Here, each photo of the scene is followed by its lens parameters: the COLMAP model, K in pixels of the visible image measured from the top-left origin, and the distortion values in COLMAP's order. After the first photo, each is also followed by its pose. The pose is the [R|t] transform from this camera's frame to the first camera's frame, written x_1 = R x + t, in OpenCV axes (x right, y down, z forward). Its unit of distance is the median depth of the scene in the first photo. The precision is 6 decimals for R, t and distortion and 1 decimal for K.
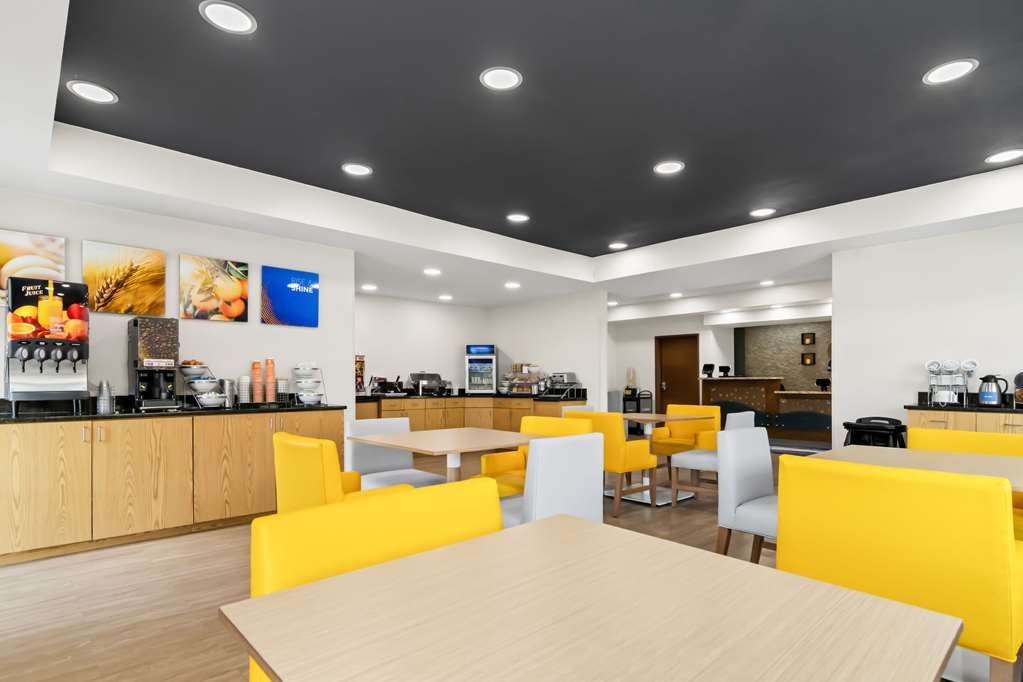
lens RADIAL K [[534.7, 0, 516.0], [0, 534.7, 372.9], [0, 0, 1]] dist [-0.004087, -0.000248]
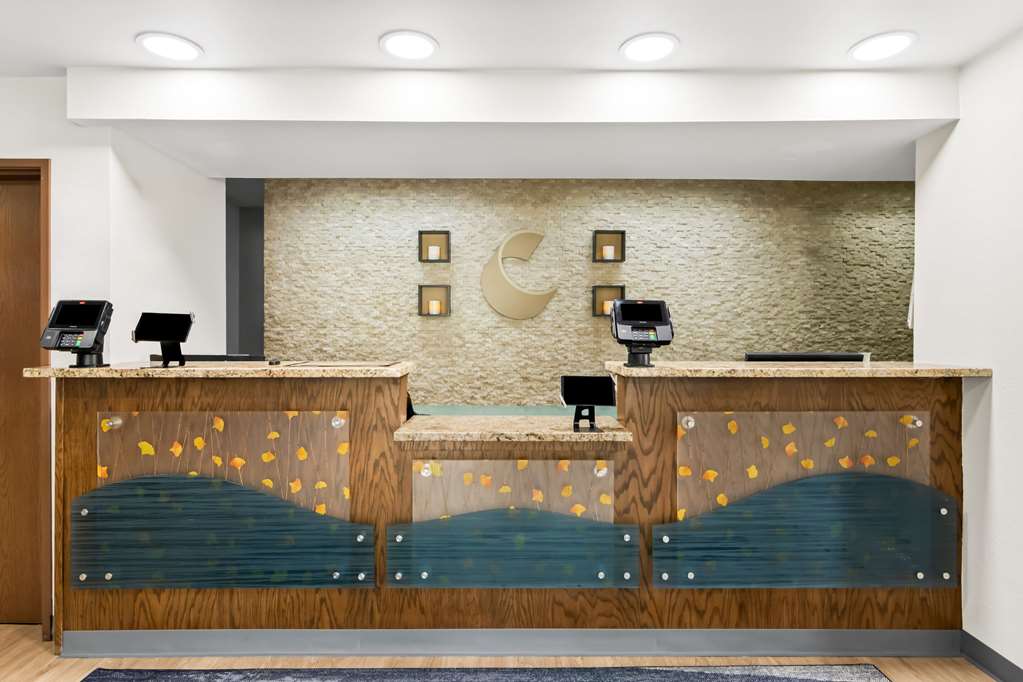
lens RADIAL K [[534.7, 0, 503.6], [0, 534.7, 331.4], [0, 0, 1]] dist [-0.004087, -0.000248]
pose [[0.676429, 0.002181, 0.736505, 0.279683], [-0.014433, 0.999843, 0.010295, -0.008480], [-0.736367, -0.017594, 0.676354, 0.651719]]
